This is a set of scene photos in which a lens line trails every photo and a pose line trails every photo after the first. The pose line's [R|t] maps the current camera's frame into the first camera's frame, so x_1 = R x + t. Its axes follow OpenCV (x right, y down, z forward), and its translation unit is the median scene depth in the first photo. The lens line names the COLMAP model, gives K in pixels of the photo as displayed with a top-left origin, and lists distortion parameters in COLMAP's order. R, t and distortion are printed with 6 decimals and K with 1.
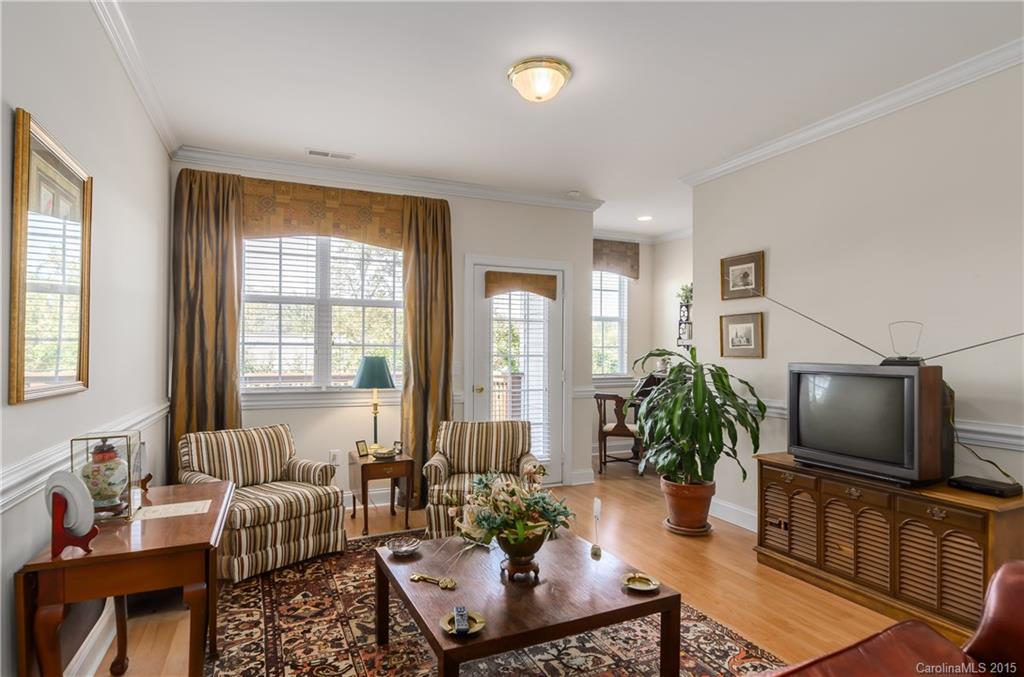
lens RADIAL K [[540.9, 0, 497.6], [0, 540.9, 349.0], [0, 0, 1]] dist [0.005342, -0.001121]
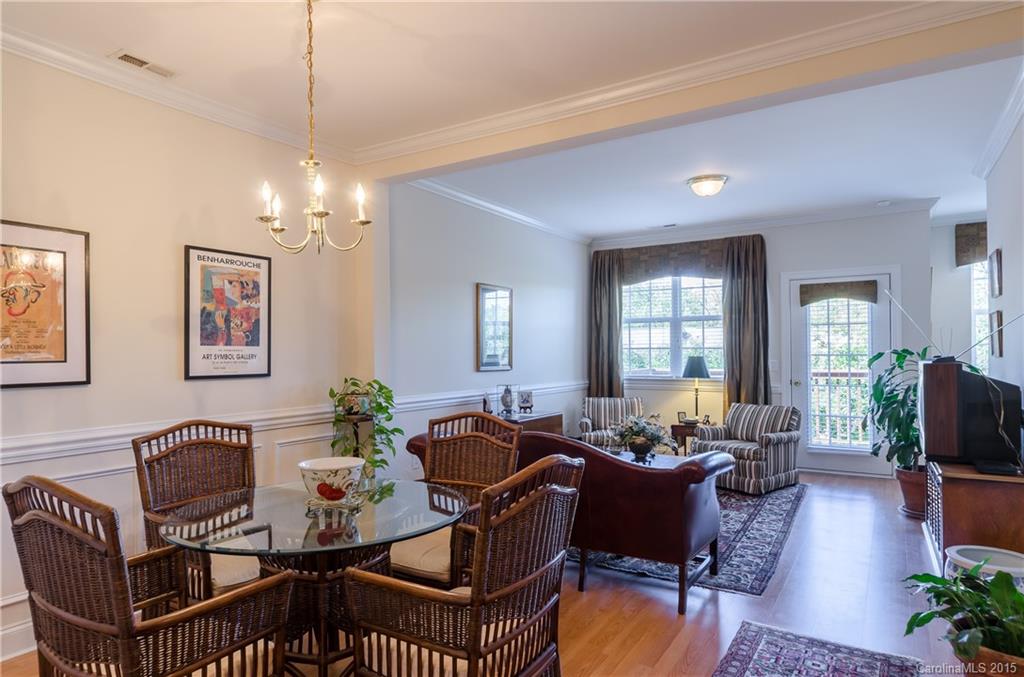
lens RADIAL K [[602.9, 0, 492.7], [0, 602.9, 346.2], [0, 0, 1]] dist [0.004053, -0.003658]
pose [[0.556698, -0.013753, -0.830601, 0.770367], [0.014545, 0.999871, -0.006807, -0.009472], [0.830588, -0.008292, 0.556826, -0.339371]]
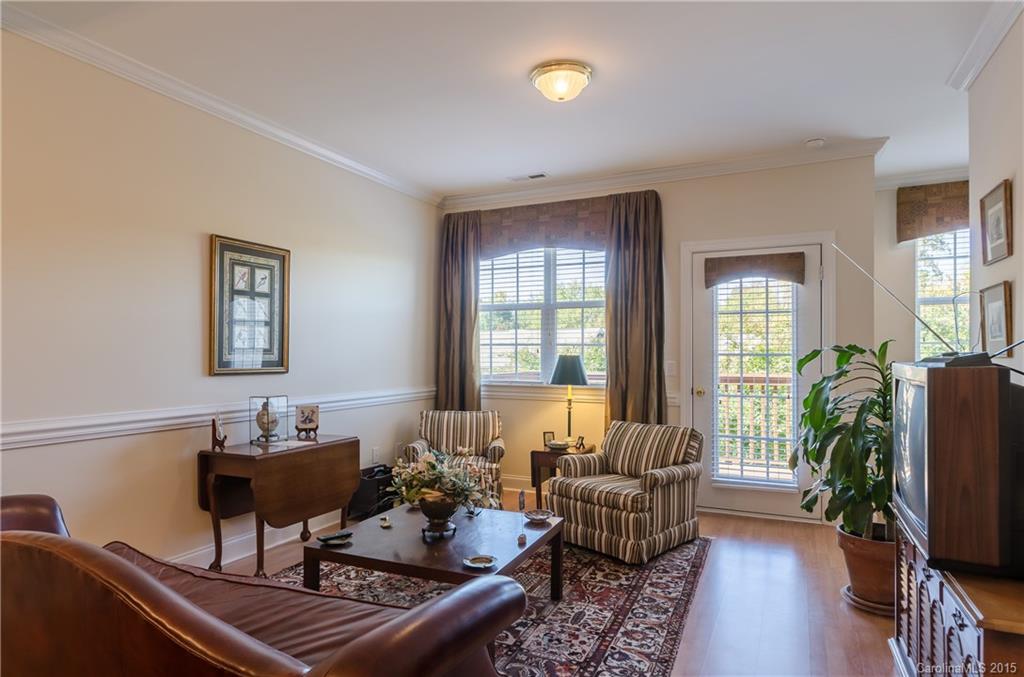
lens RADIAL K [[602.9, 0, 489.7], [0, 602.9, 348.7], [0, 0, 1]] dist [0.004053, -0.003658]
pose [[0.647387, -0.006304, -0.762136, 0.542460], [0.006041, 0.999977, -0.003141, 0.003659], [0.762138, -0.002571, 0.647410, 0.105251]]
